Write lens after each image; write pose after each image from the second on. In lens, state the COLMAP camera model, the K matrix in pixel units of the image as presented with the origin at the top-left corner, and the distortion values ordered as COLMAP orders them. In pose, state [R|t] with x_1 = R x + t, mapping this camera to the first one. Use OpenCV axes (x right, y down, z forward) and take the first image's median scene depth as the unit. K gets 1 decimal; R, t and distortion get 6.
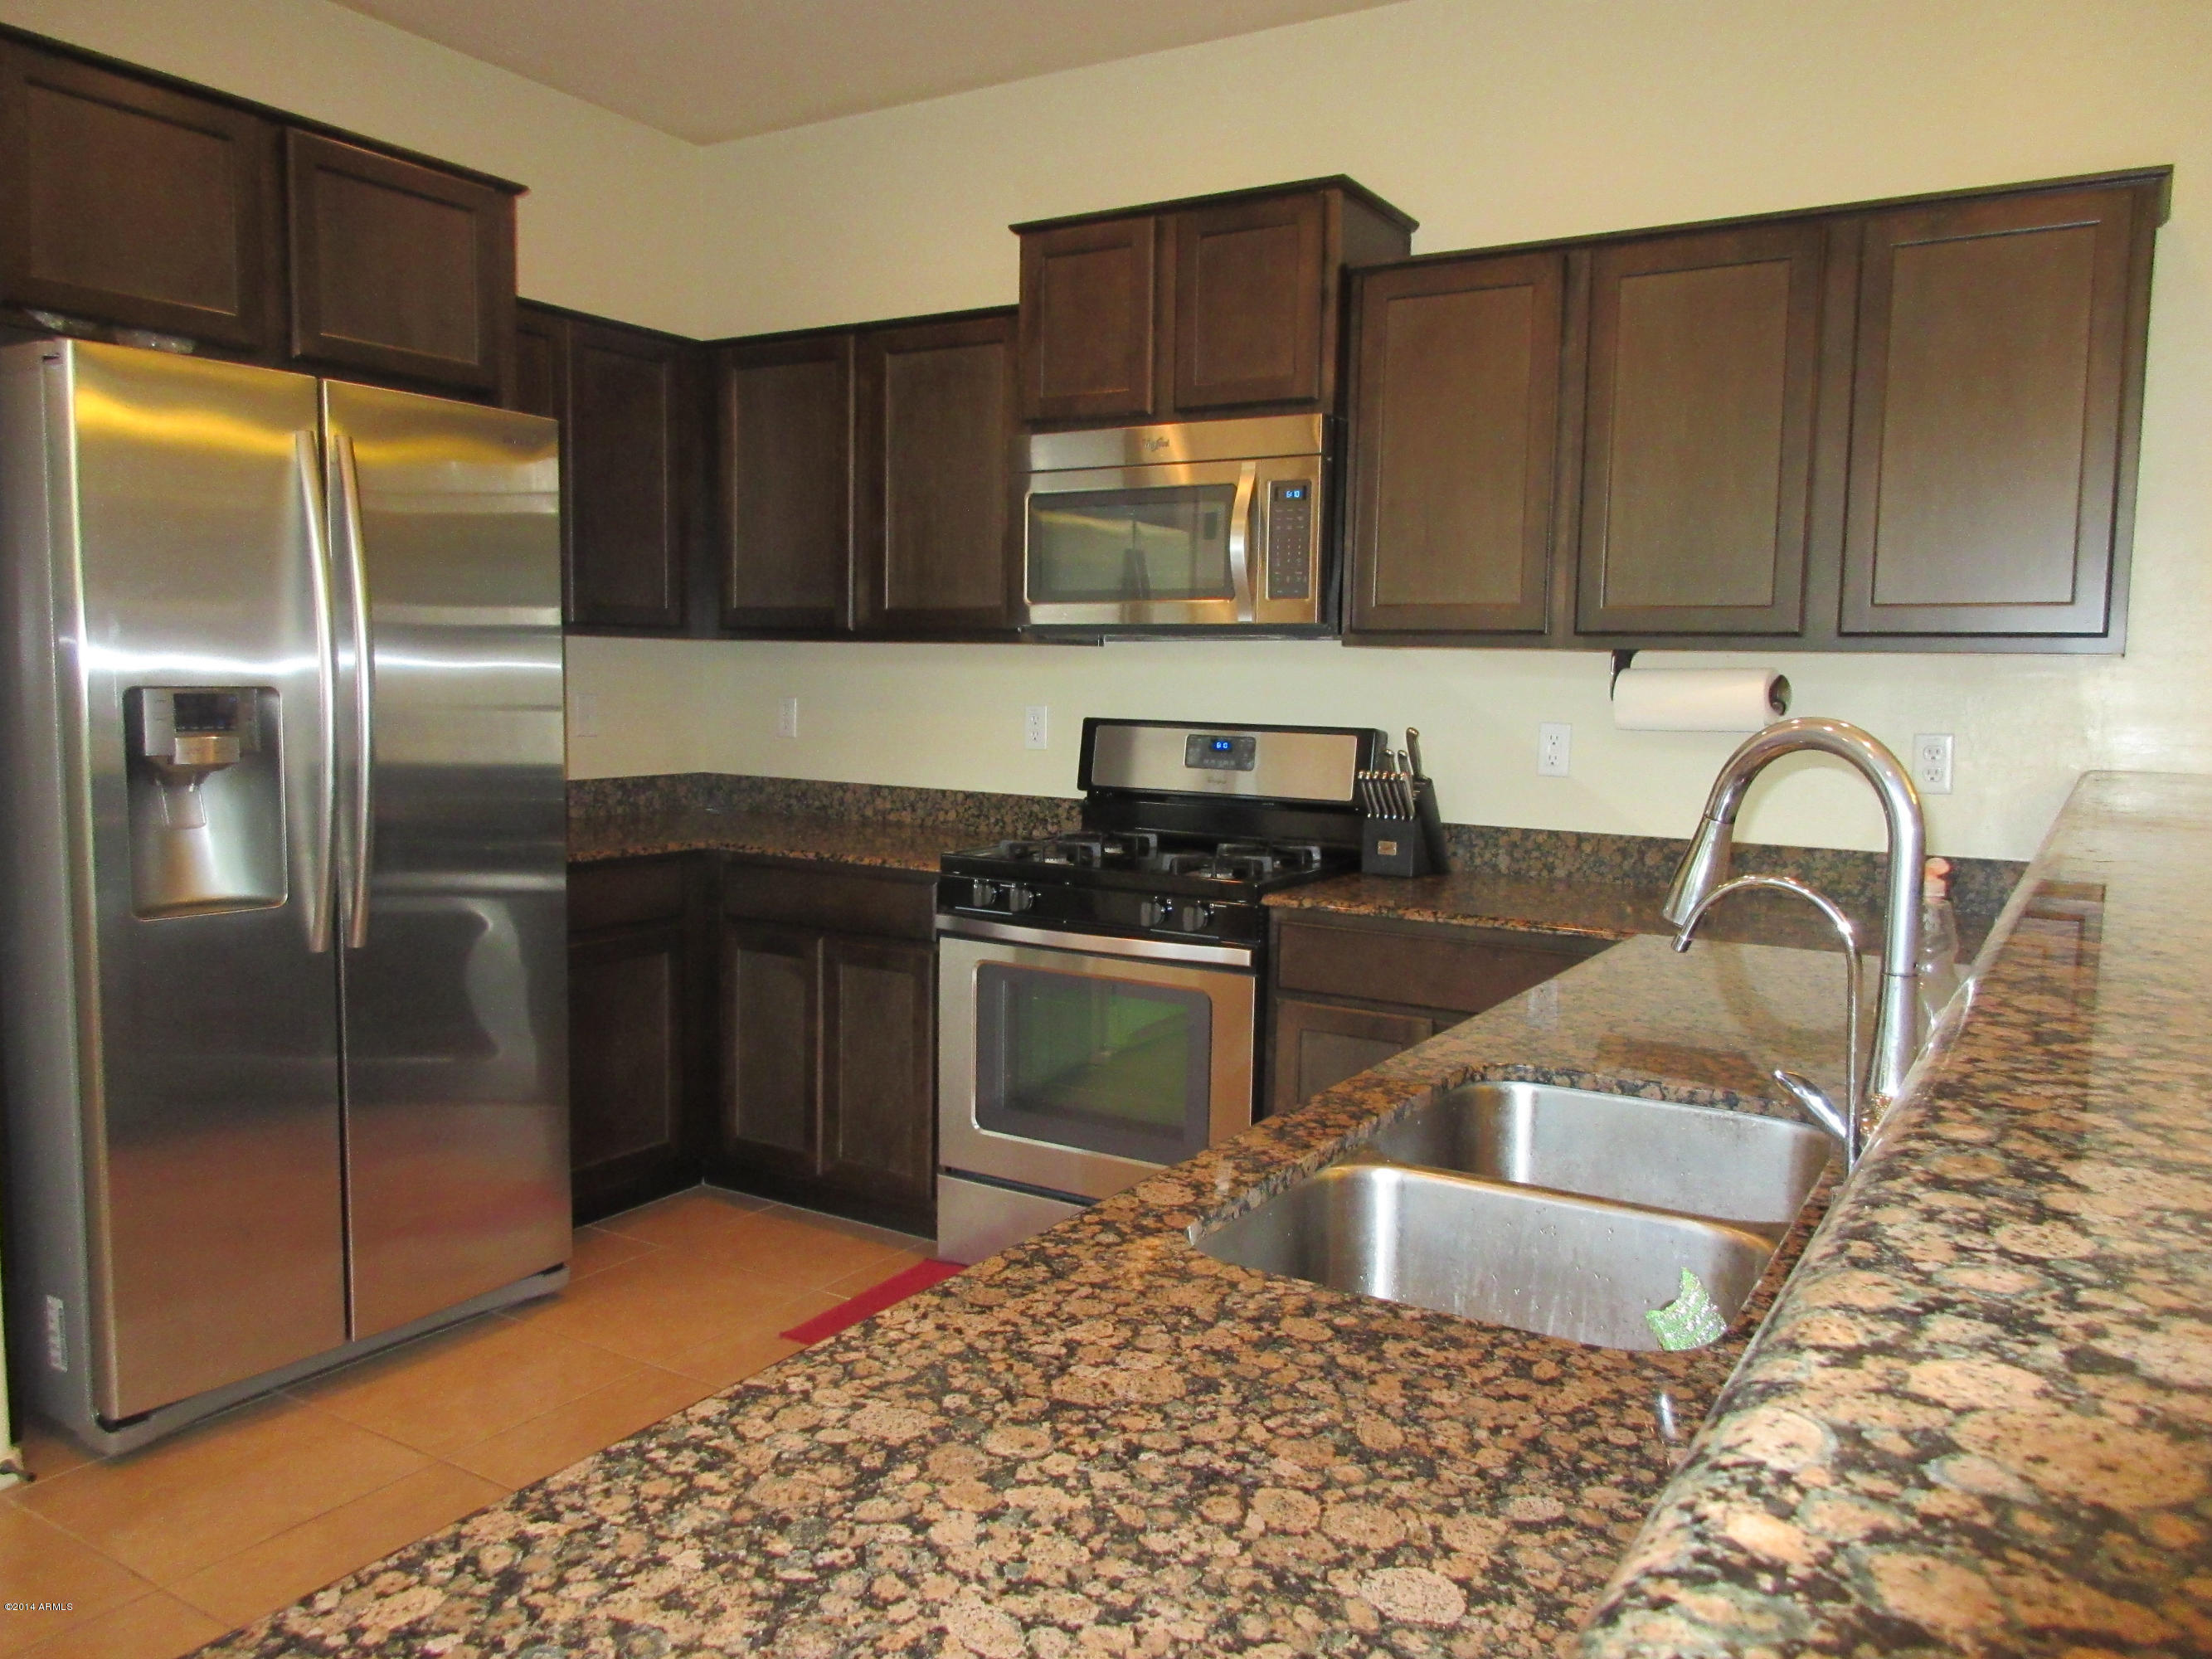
lens RADIAL K [[1644.6, 0, 1106.0], [0, 1644.6, 829.5], [0, 0, 1]] dist [-0.005022, 0.002302]
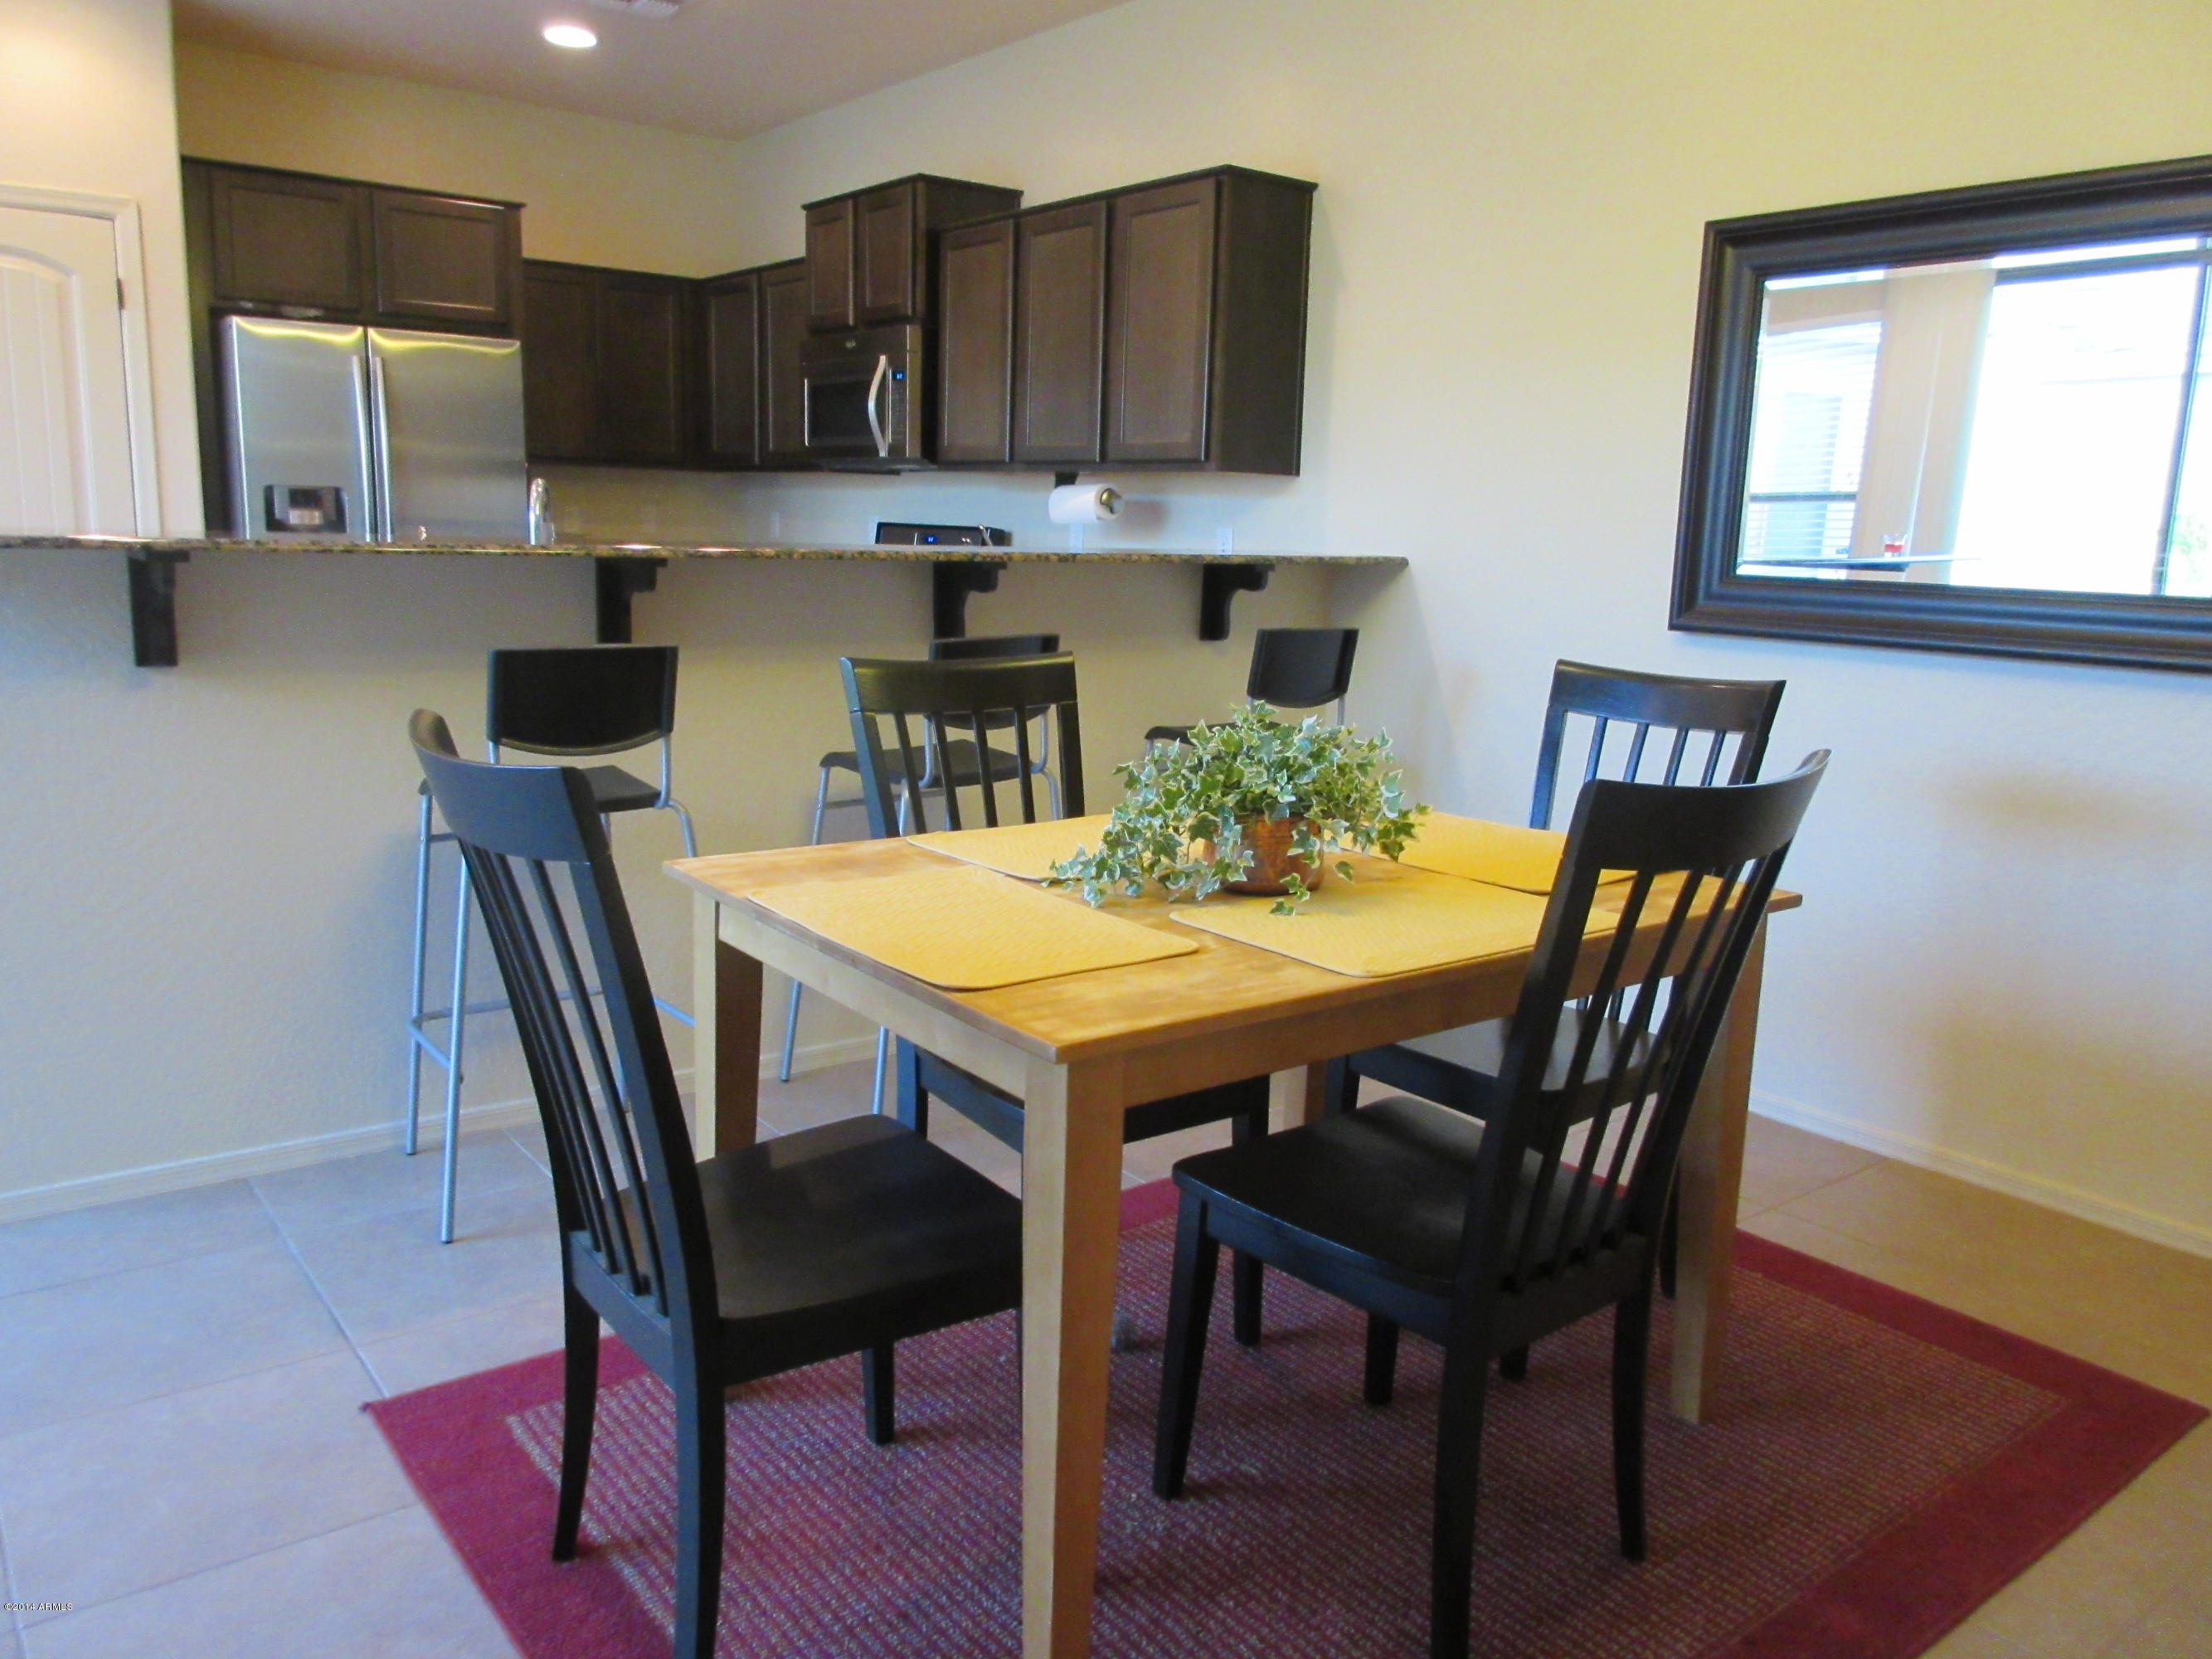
lens RADIAL K [[1650.7, 0, 1106.0], [0, 1650.7, 829.5], [0, 0, 1]] dist [-0.005241, 0.001036]
pose [[0.935000, 0.076449, -0.346309, 0.876471], [-0.047303, 0.994648, 0.091858, 0.079724], [0.351478, -0.069505, 0.933612, -0.461083]]
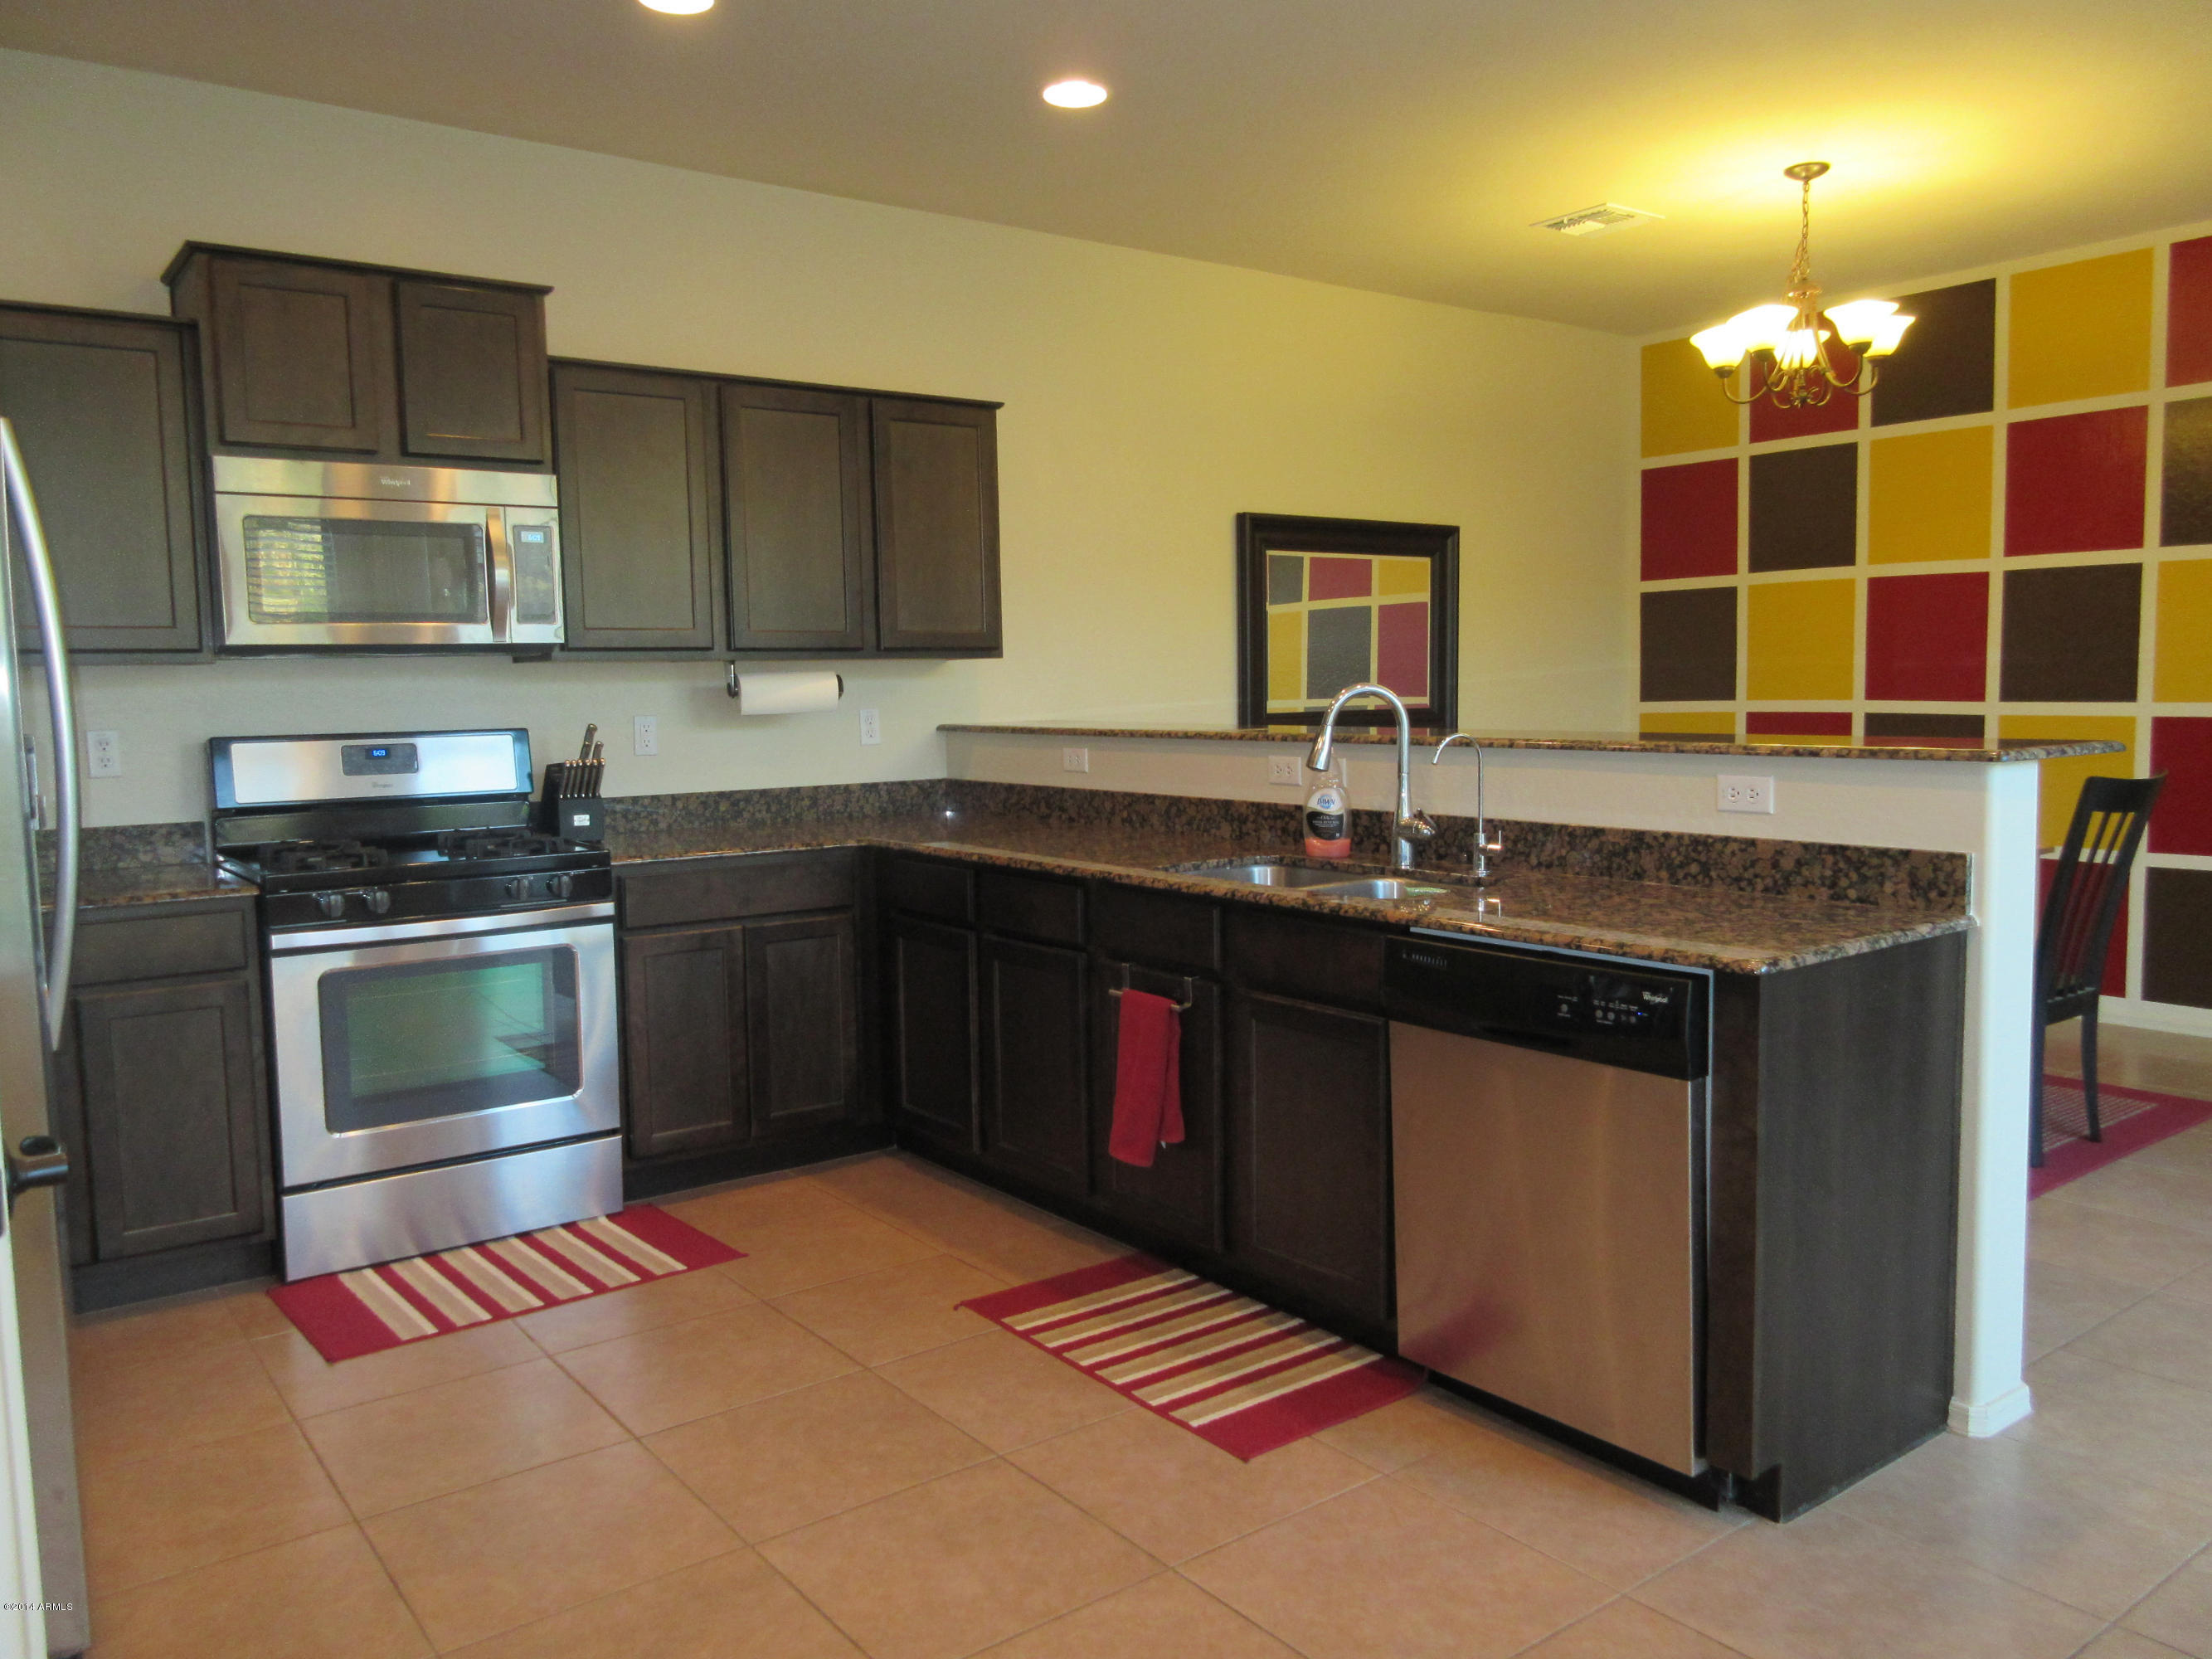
lens RADIAL K [[1636.0, 0, 1106.0], [0, 1636.0, 829.5], [0, 0, 1]] dist [-0.008135, -0.004896]
pose [[0.364336, -0.110258, 0.924717, -0.857633], [0.111570, 0.990983, 0.074200, -0.030404], [-0.924560, 0.076137, 0.373352, 0.166256]]
